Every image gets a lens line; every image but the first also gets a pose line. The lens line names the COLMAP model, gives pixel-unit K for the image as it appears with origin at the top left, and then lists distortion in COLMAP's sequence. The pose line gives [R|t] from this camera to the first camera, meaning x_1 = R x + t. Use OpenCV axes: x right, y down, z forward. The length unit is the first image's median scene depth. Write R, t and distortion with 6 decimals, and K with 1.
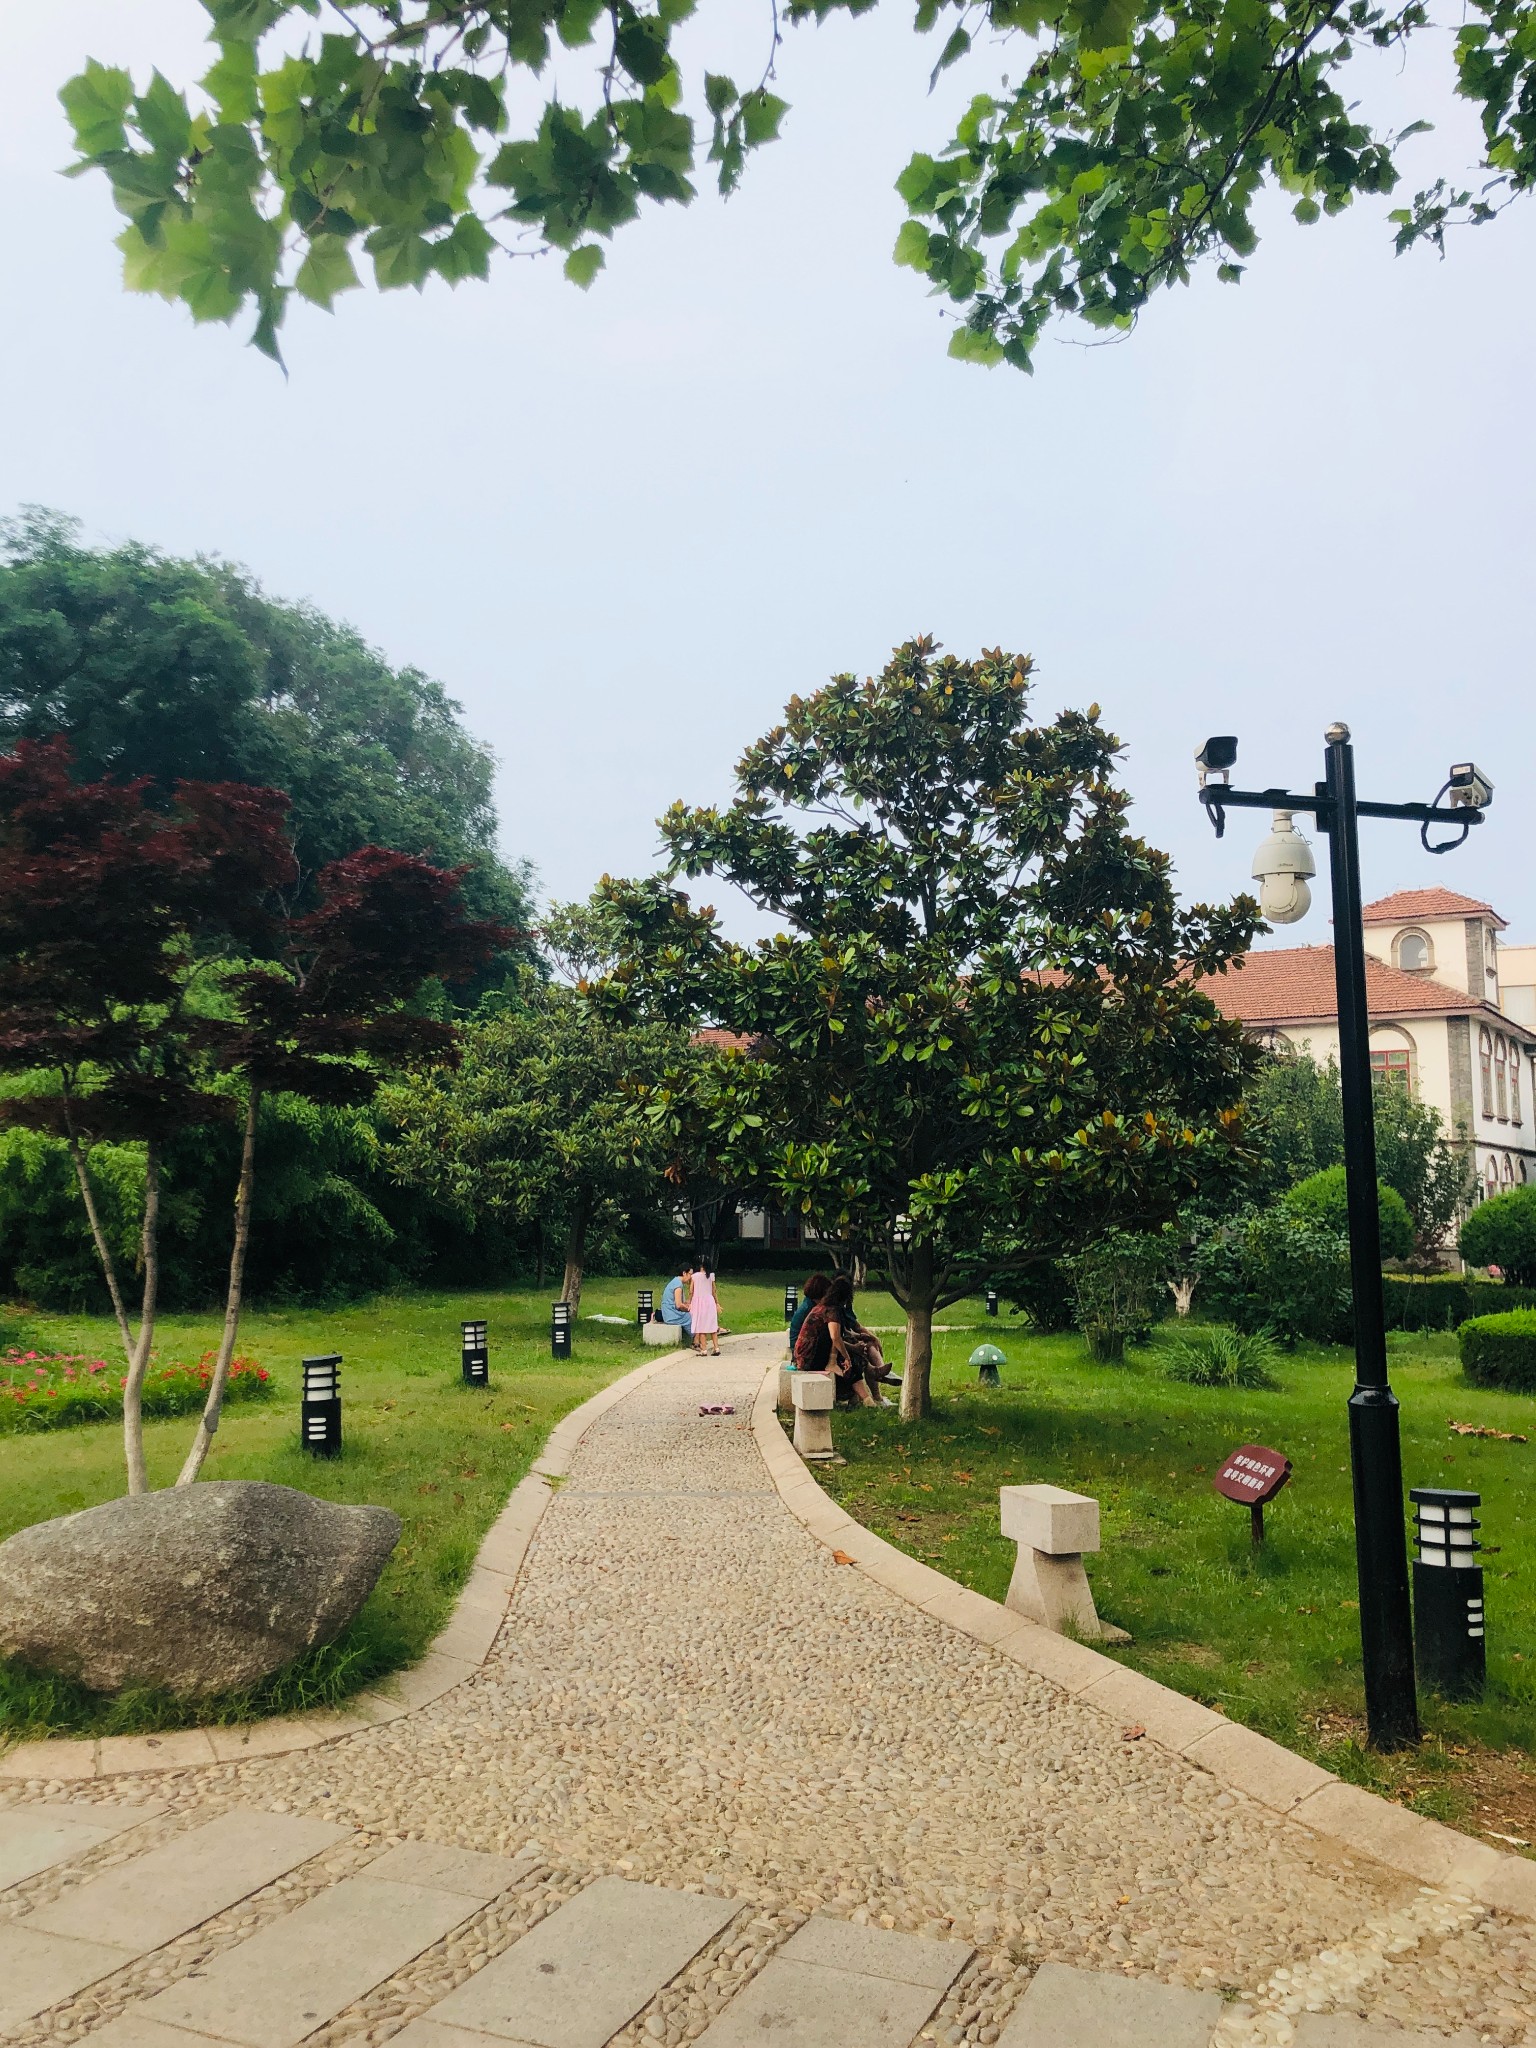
lens RADIAL K [[1681.7, 0, 768.0], [0, 1681.7, 1024.0], [0, 0, 1]] dist [0.001050, -0.001664]
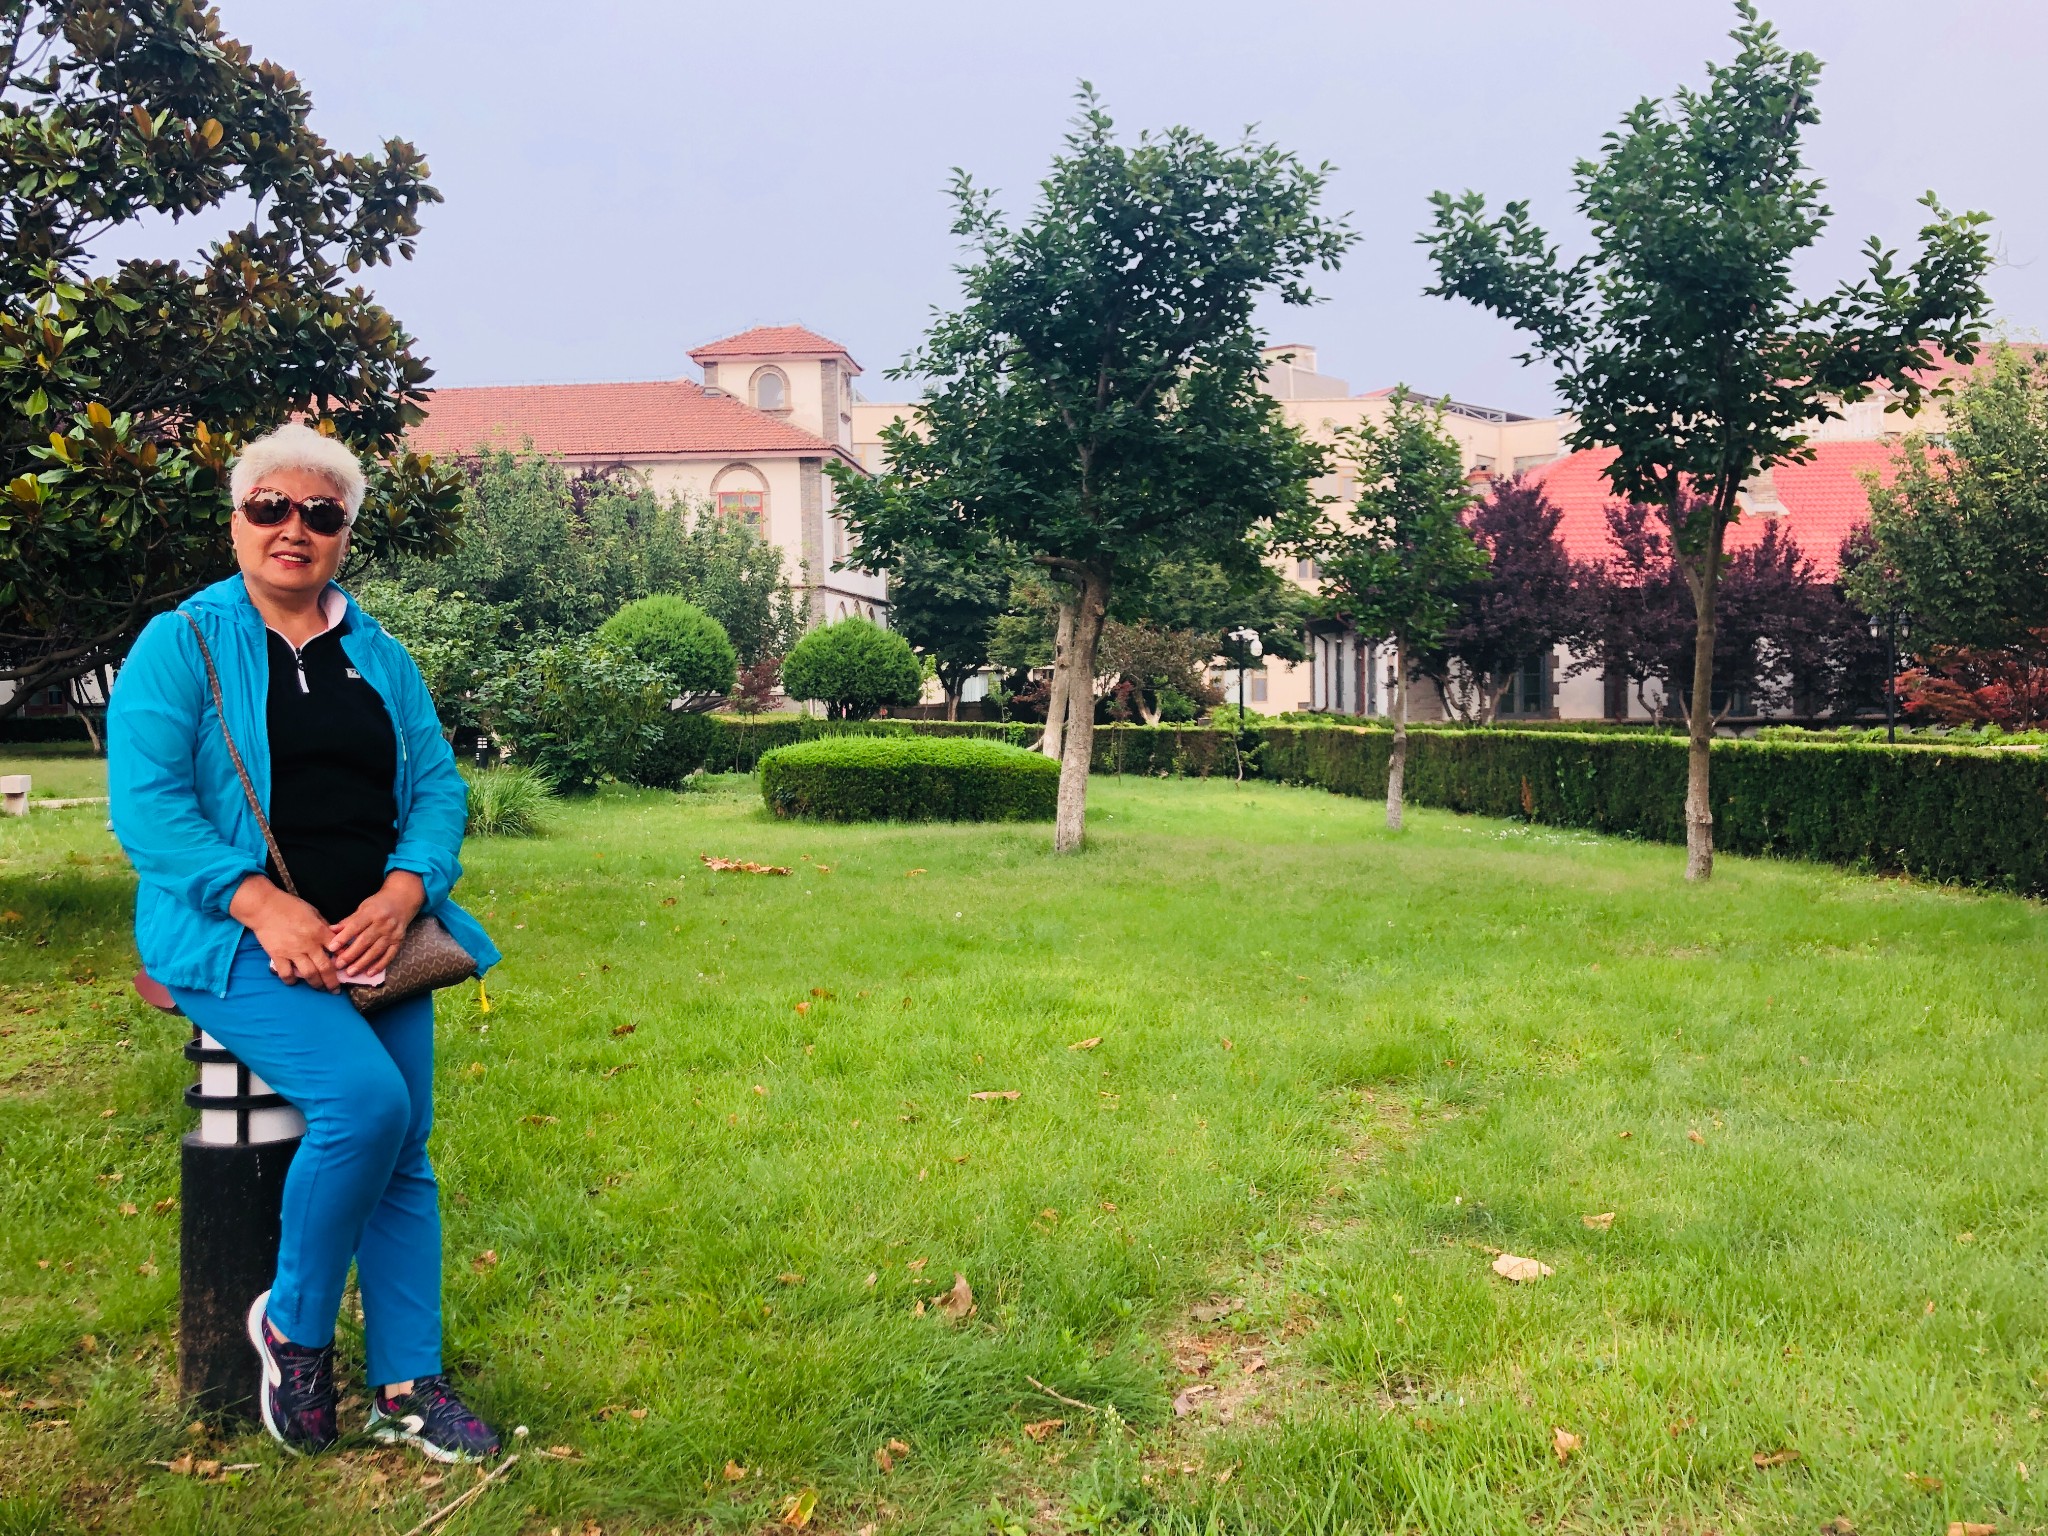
lens RADIAL K [[1681.7, 0, 1024.0], [0, 1681.7, 768.0], [0, 0, 1]] dist [0.001050, -0.001664]
pose [[0.878878, -0.044413, 0.474974, 0.093107], [-0.033985, 0.987298, 0.155204, 0.035399], [-0.475834, -0.152548, 0.866205, 0.127811]]
